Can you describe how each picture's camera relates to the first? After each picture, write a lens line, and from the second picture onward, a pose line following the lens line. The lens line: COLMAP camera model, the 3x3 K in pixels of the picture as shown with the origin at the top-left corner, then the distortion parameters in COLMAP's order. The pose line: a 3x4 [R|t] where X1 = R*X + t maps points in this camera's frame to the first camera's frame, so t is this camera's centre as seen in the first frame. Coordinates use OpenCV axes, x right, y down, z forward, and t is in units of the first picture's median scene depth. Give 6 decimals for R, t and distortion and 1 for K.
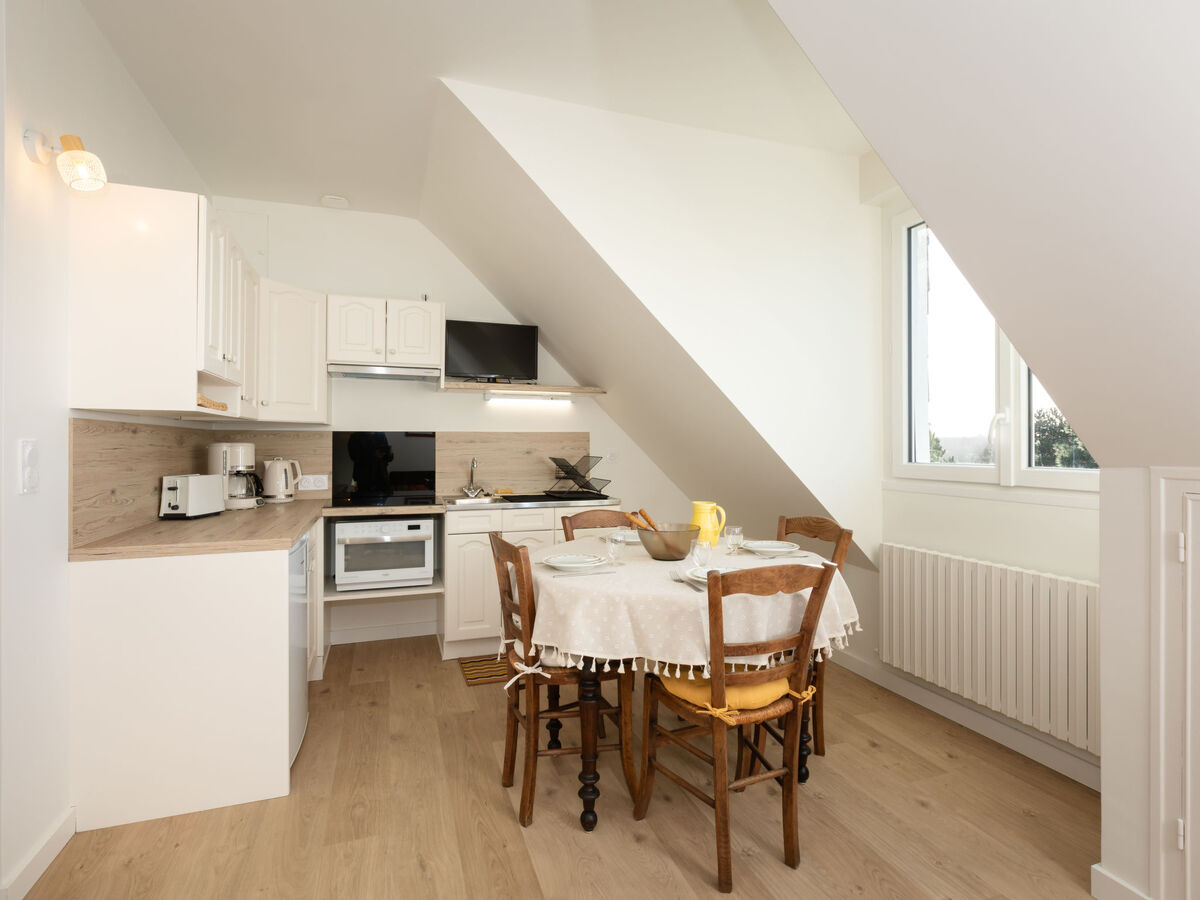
lens RADIAL K [[601.8, 0, 594.5], [0, 601.8, 436.5], [0, 0, 1]] dist [0.001189, 0.001312]
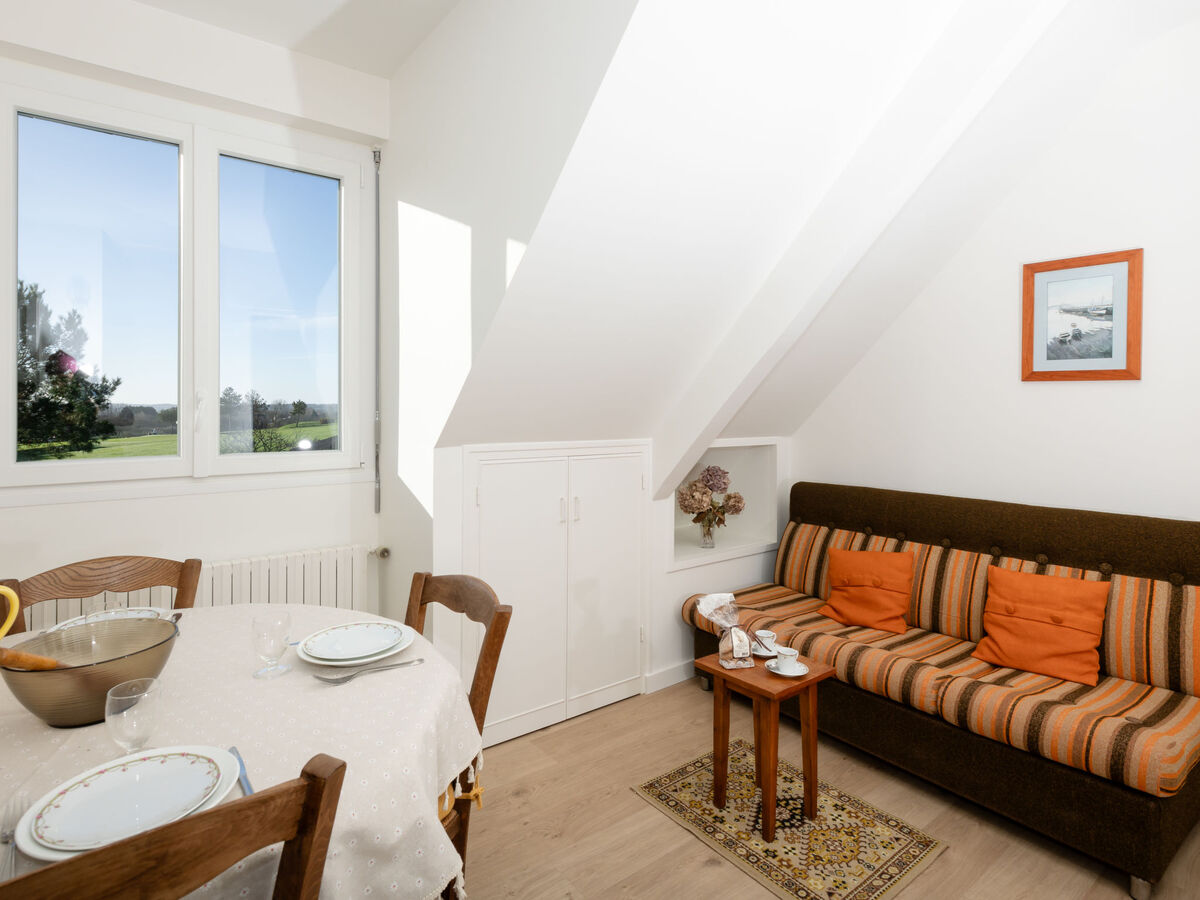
lens RADIAL K [[642.6, 0, 576.5], [0, 642.6, 407.5], [0, 0, 1]] dist [0.002482, 0.000177]
pose [[-0.309403, 0.003192, 0.950926, -0.305516], [-0.008669, 0.999943, -0.006178, -0.016550], [-0.950892, -0.010155, -0.309358, 0.554479]]
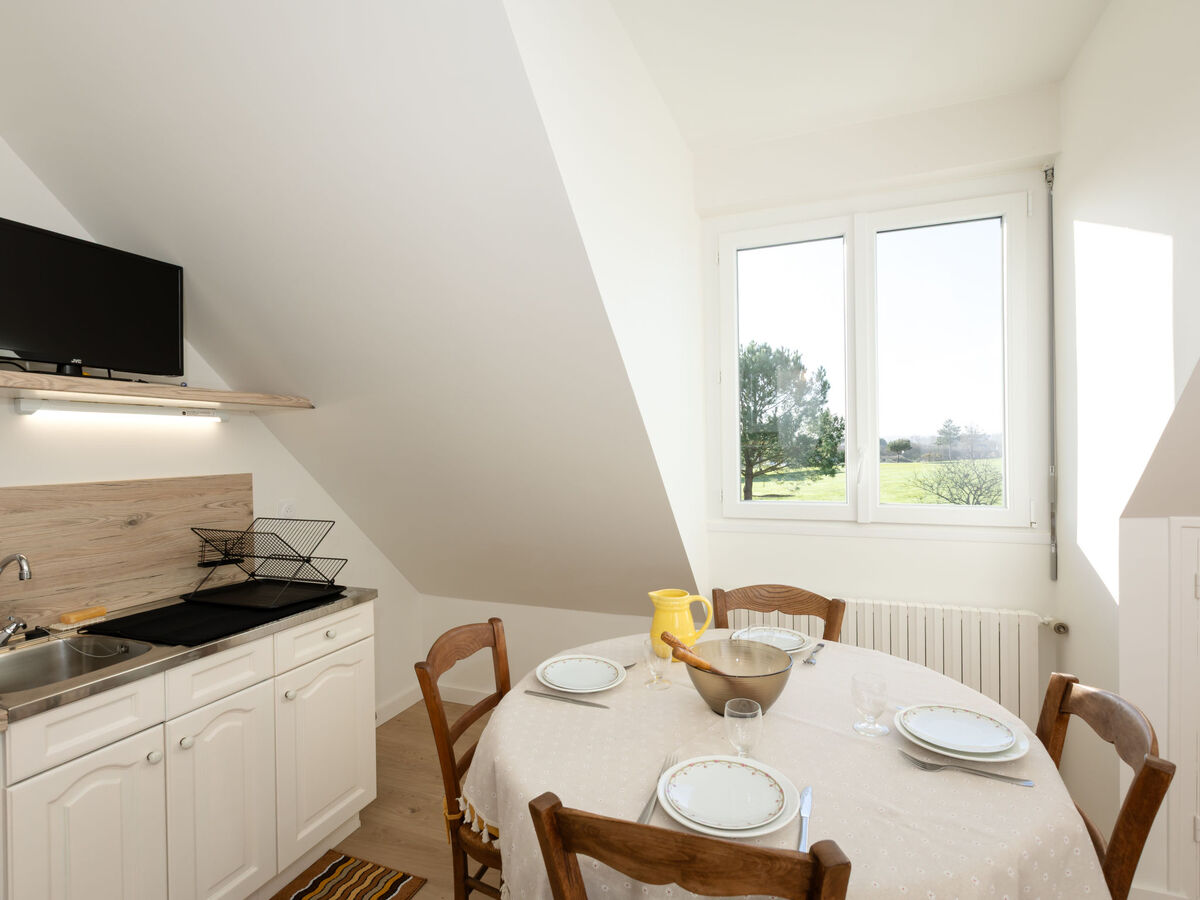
lens RADIAL K [[599.4, 0, 604.2], [0, 599.4, 447.7], [0, 0, 1]] dist [0.001236, -0.000379]
pose [[0.646860, -0.012538, 0.762506, -0.287161], [0.006503, 0.999919, 0.010925, -0.045246], [-0.762581, -0.002108, 0.646889, 0.489704]]
